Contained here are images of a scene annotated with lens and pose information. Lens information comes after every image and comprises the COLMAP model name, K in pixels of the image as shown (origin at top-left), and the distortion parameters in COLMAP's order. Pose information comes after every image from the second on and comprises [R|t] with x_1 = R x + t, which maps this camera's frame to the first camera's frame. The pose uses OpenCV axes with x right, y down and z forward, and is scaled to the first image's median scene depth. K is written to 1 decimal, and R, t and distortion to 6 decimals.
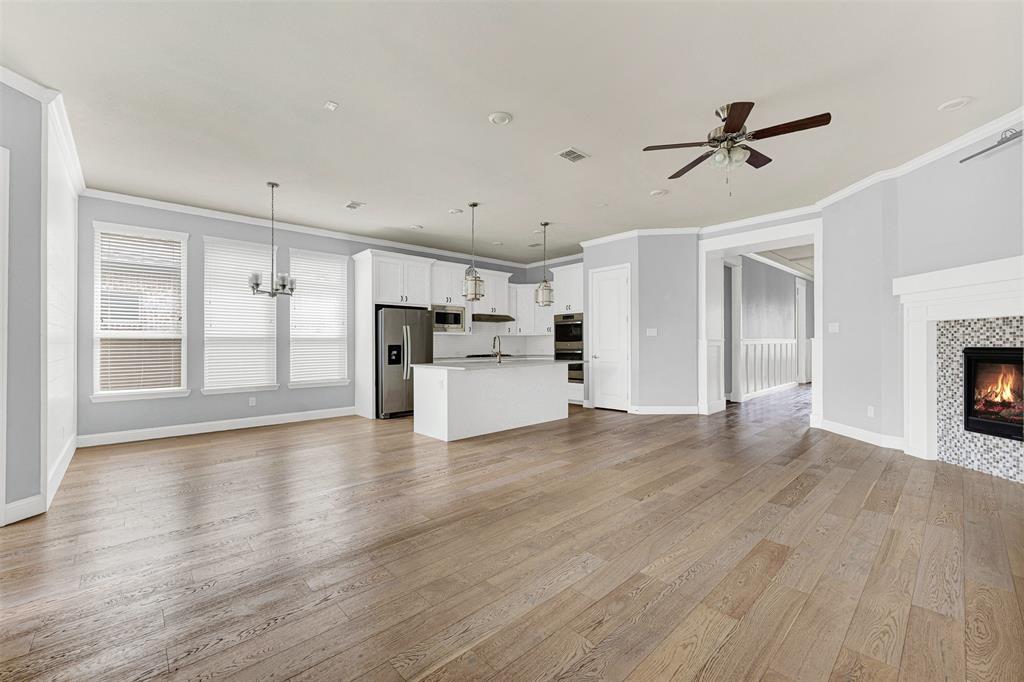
lens RADIAL K [[418.0, 0, 512.1], [0, 418.0, 337.3], [0, 0, 1]] dist [-0.002939, 0.001138]
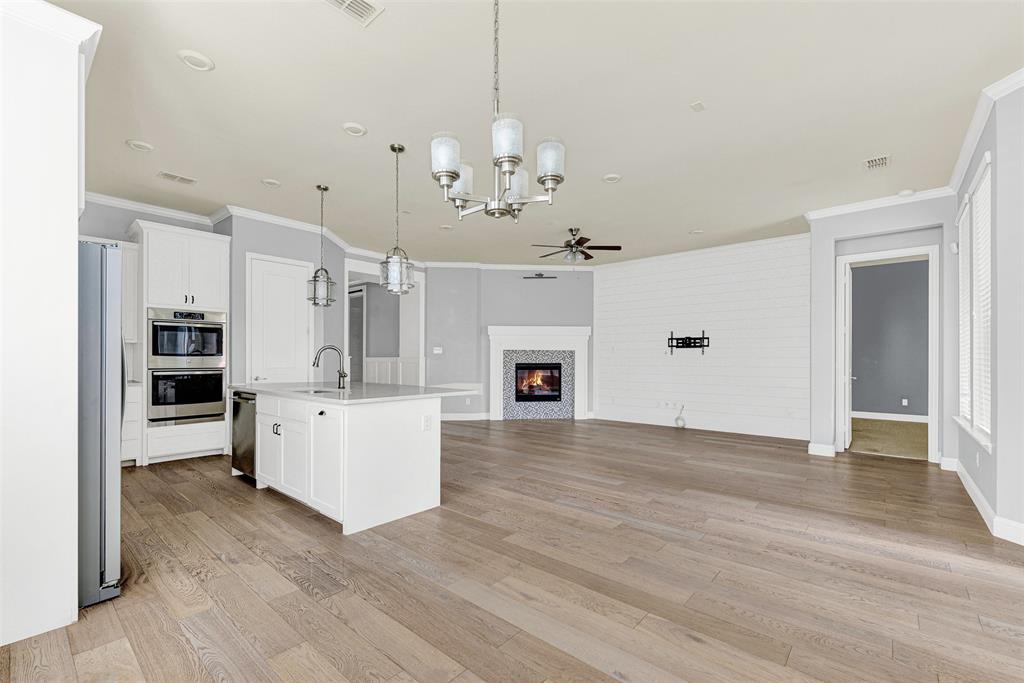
lens RADIAL K [[432.4, 0, 513.3], [0, 432.4, 359.5], [0, 0, 1]] dist [-0.003196, 0.001253]
pose [[-0.111678, 0.009044, 0.993703, -0.846910], [-0.016949, 0.999796, -0.011004, 0.022880], [-0.993600, -0.018072, -0.111502, 0.955902]]
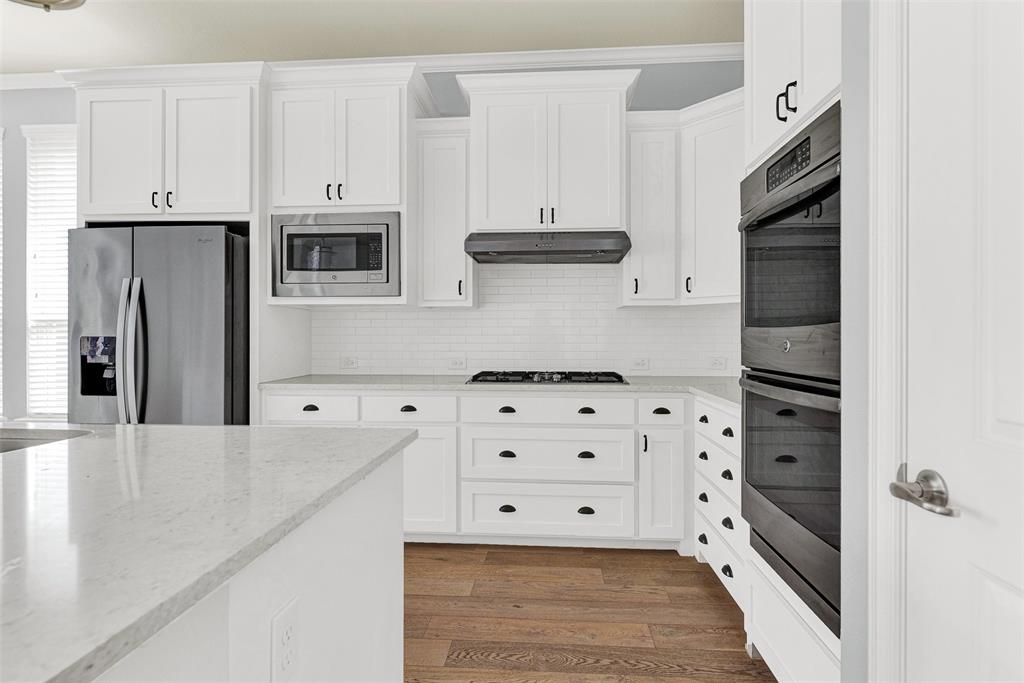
lens RADIAL K [[511.1, 0, 502.8], [0, 511.1, 339.9], [0, 0, 1]] dist [0.012674, 0.000555]
pose [[0.679236, 0.009381, -0.733860, 0.316085], [0.006736, 0.999796, 0.019016, 0.019728], [0.733889, -0.017860, 0.679035, 1.251067]]
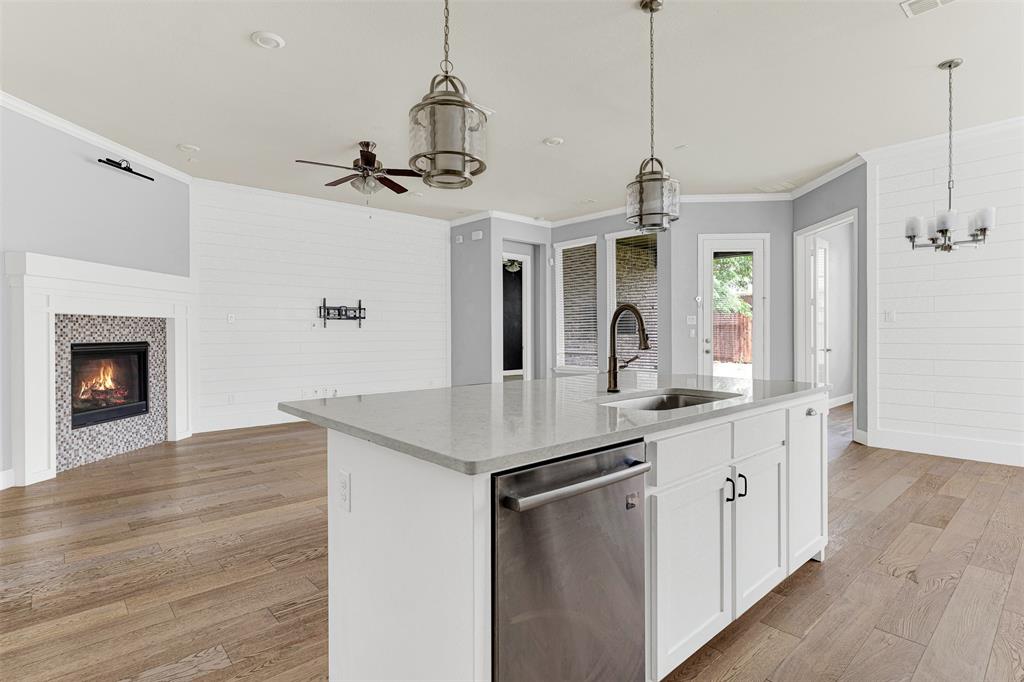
lens RADIAL K [[511.1, 0, 500.8], [0, 511.1, 330.4], [0, 0, 1]] dist [0.012674, 0.000555]
pose [[-0.999403, 0.017781, 0.029614, 0.045174], [0.017103, 0.999589, -0.022993, 0.029122], [-0.030011, -0.022472, -0.999297, 1.635172]]
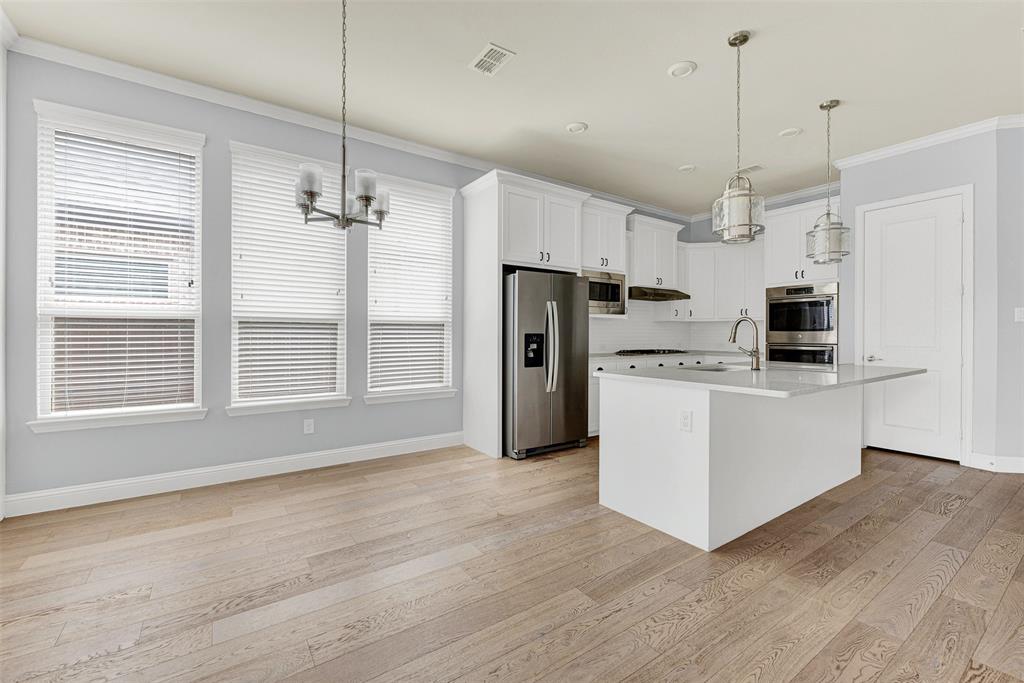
lens RADIAL K [[432.4, 0, 508.8], [0, 432.4, 333.0], [0, 0, 1]] dist [-0.003196, 0.001253]
pose [[0.989896, 0.010193, -0.141427, -0.301254], [-0.008180, 0.999857, 0.014808, 0.011352], [0.141557, -0.013502, 0.989838, 0.512739]]
